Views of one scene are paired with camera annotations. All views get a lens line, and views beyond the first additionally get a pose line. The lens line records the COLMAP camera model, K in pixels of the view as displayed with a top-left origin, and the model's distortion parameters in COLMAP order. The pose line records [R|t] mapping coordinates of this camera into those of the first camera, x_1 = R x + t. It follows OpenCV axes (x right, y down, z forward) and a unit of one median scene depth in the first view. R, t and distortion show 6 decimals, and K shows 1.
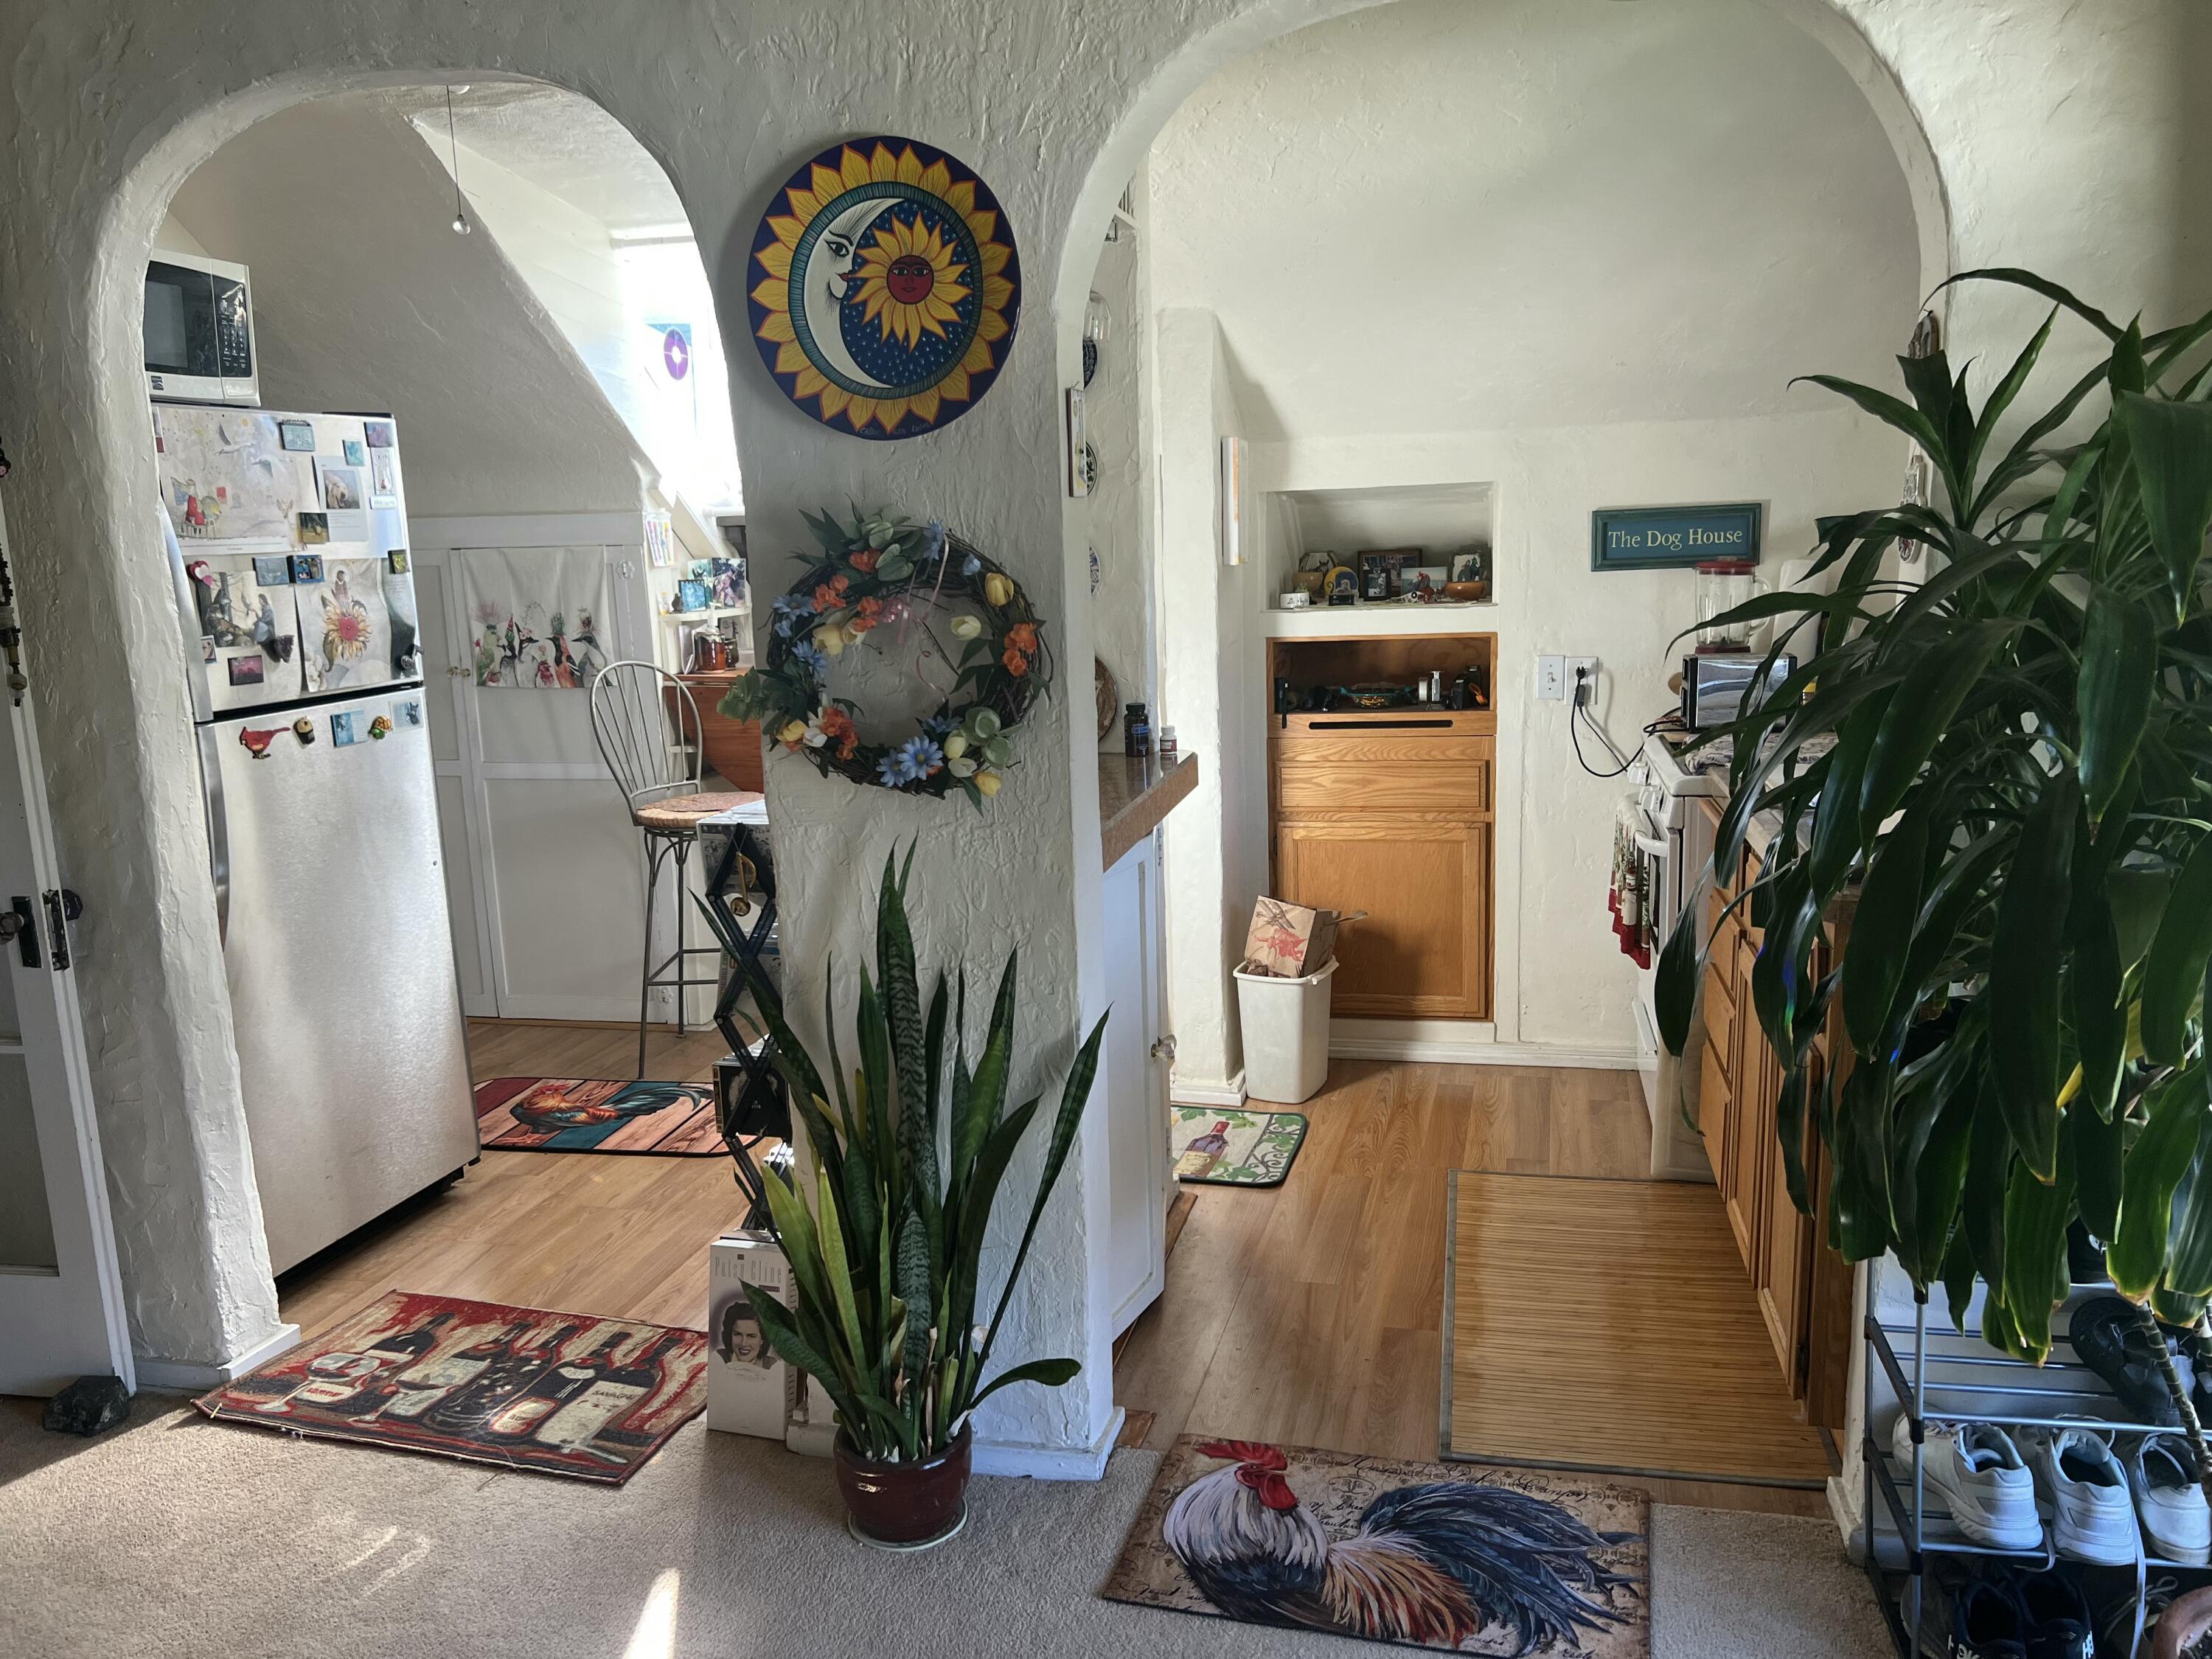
lens RADIAL K [[1653.6, 0, 1110.0], [0, 1653.6, 839.3], [0, 0, 1]] dist [0.011788, 0.006028]
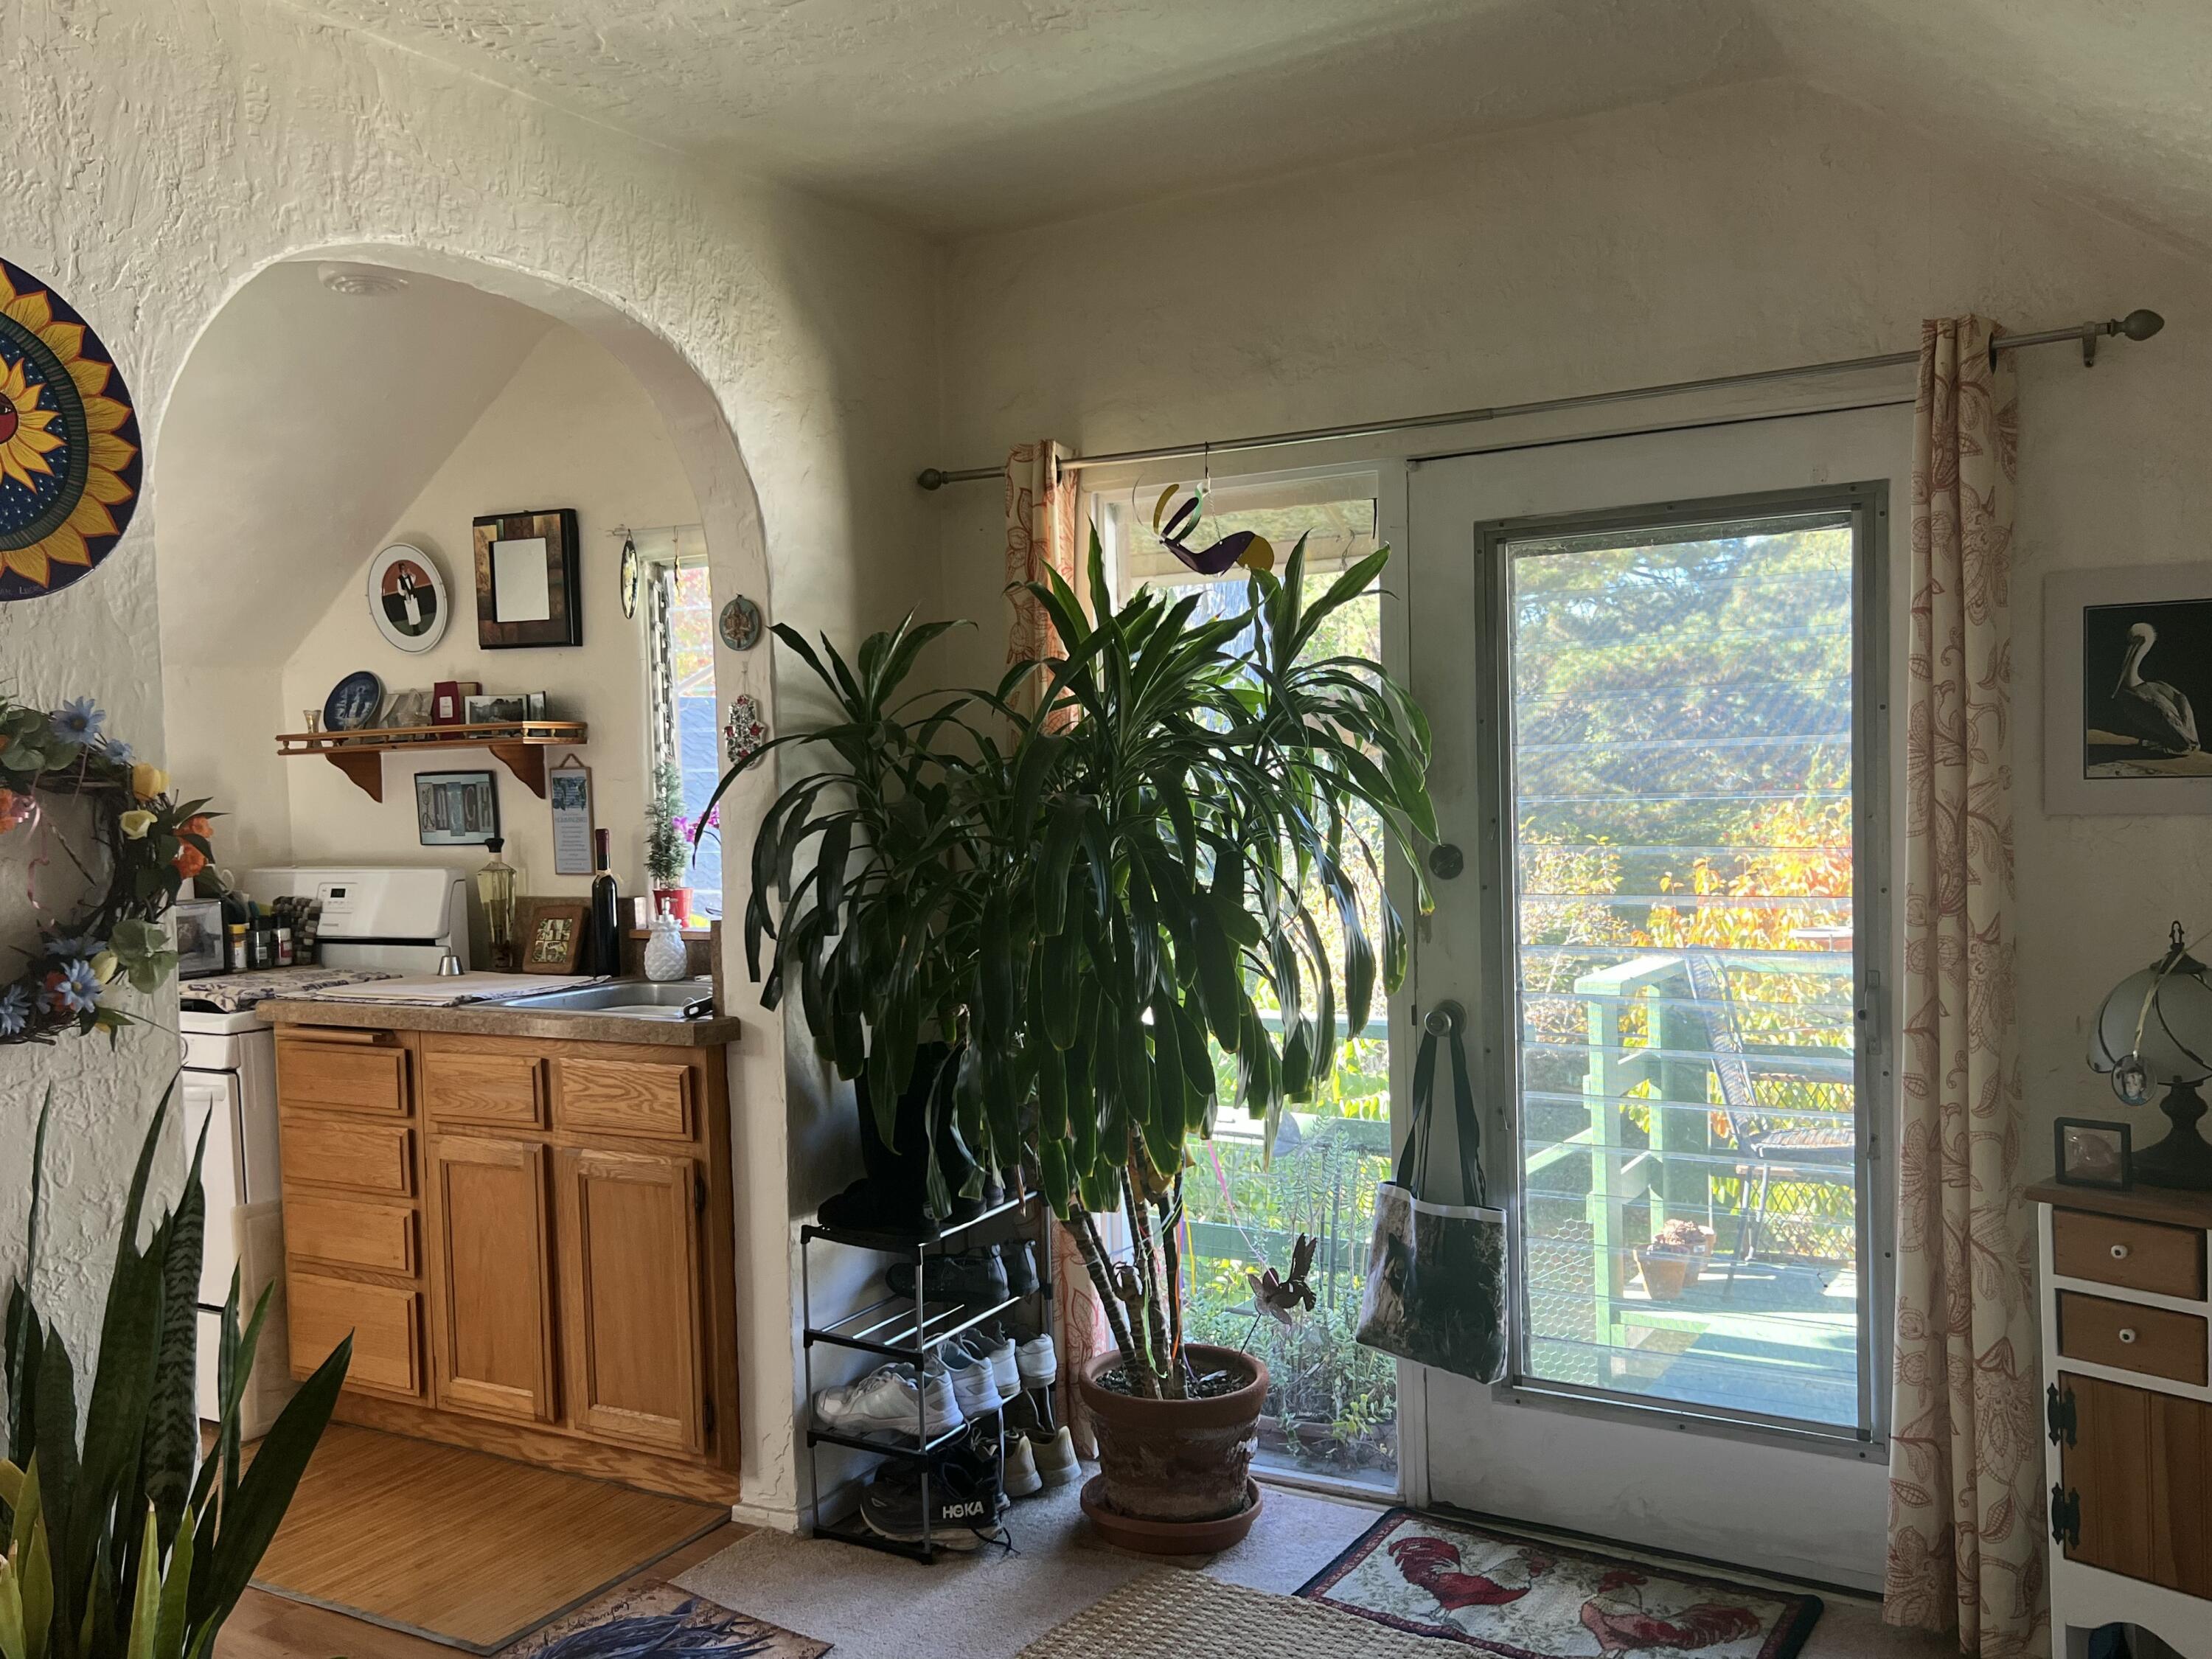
lens RADIAL K [[1857.2, 0, 1108.8], [0, 1857.2, 829.7], [0, 0, 1]] dist [0.001219, -0.012722]
pose [[0.304082, -0.008812, 0.952605, -0.845430], [0.191490, 0.980113, -0.052060, 0.019455], [-0.933202, 0.198245, 0.299722, 0.248315]]
